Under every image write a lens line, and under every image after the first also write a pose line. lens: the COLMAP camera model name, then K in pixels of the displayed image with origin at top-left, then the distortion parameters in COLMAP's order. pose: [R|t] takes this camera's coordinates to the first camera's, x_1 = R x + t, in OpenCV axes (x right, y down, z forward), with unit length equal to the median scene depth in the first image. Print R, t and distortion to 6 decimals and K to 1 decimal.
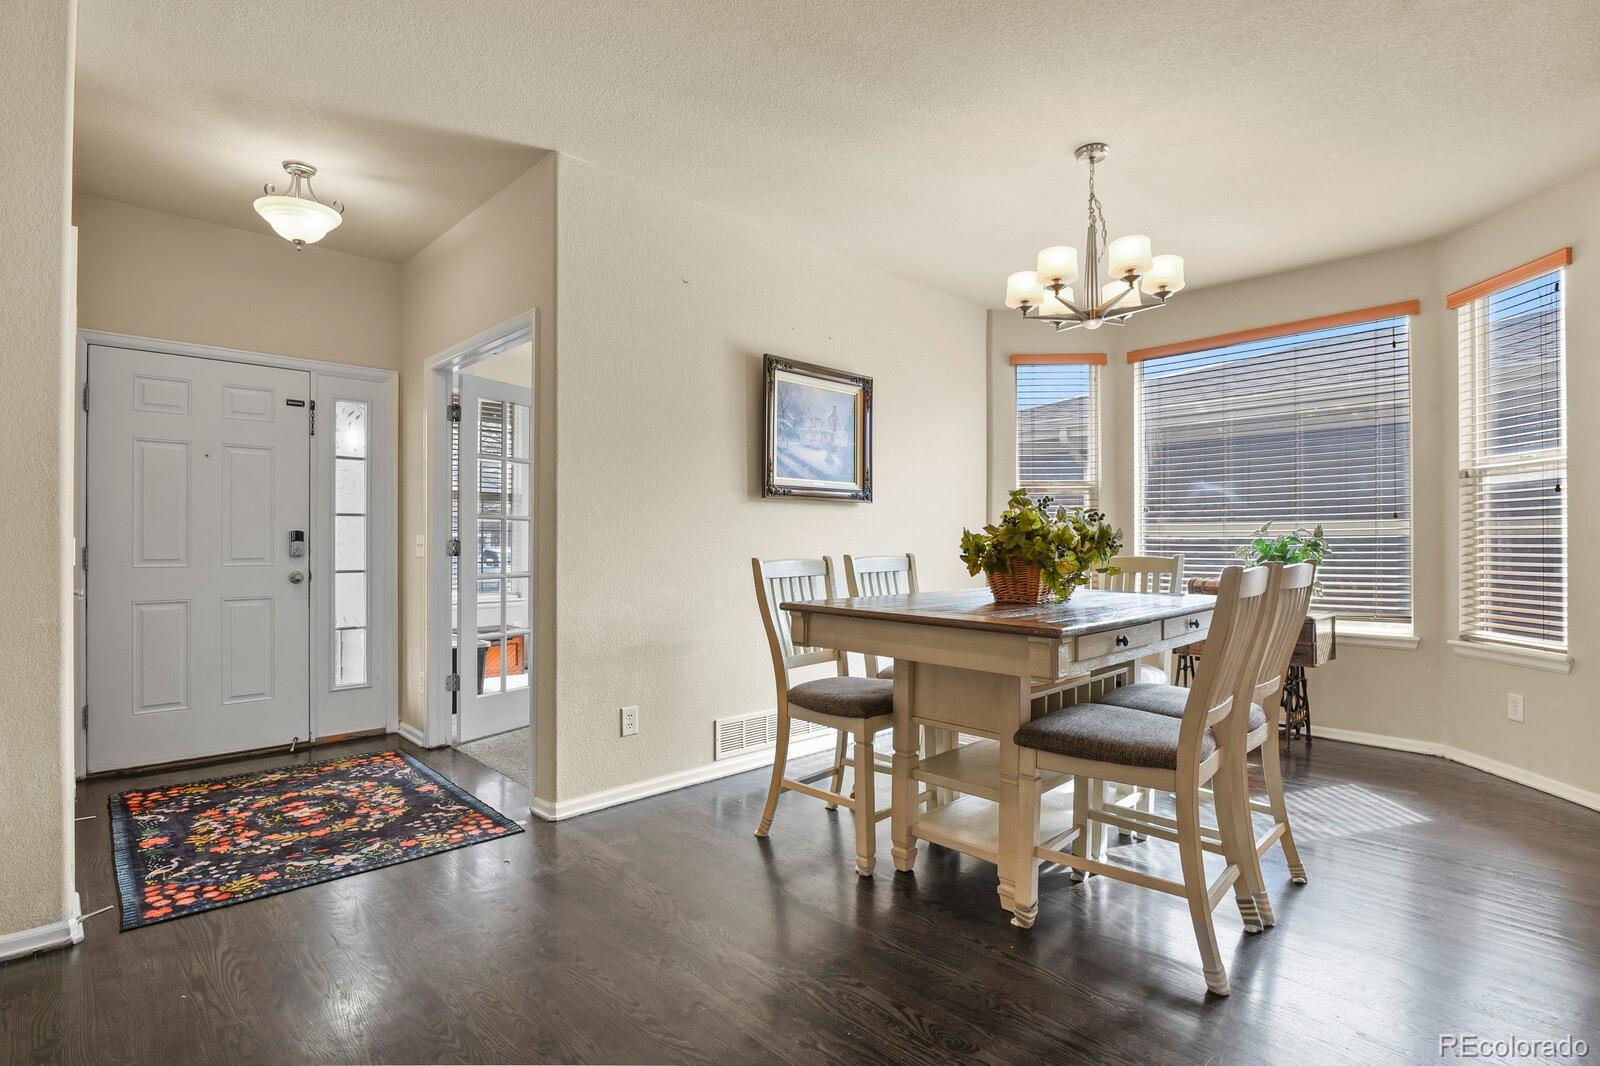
lens RADIAL K [[773.1, 0, 800.4], [0, 773.1, 537.5], [0, 0, 1]] dist [-0.012743, -0.001511]
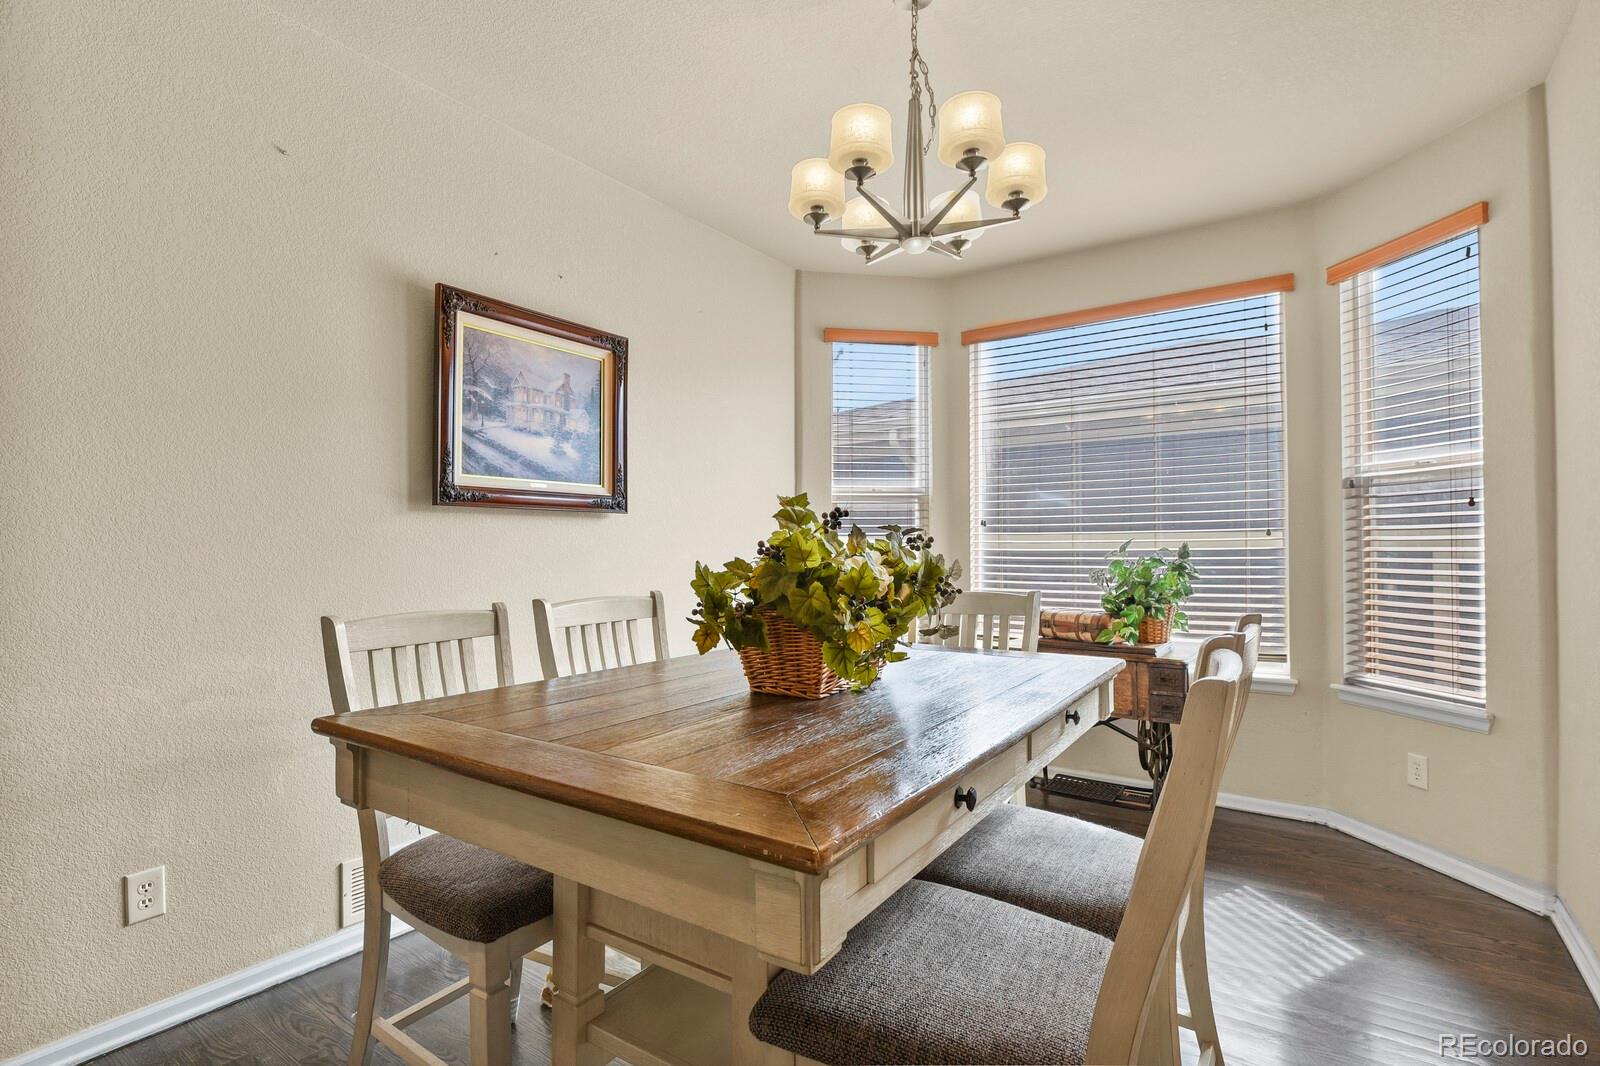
lens RADIAL K [[773.1, 0, 798.5], [0, 773.1, 536.1], [0, 0, 1]] dist [-0.012743, -0.001511]
pose [[0.980708, 0.000615, 0.195475, 0.124877], [0.001408, 0.999947, -0.010210, -0.018548], [-0.195471, 0.010288, 0.980655, 0.308973]]
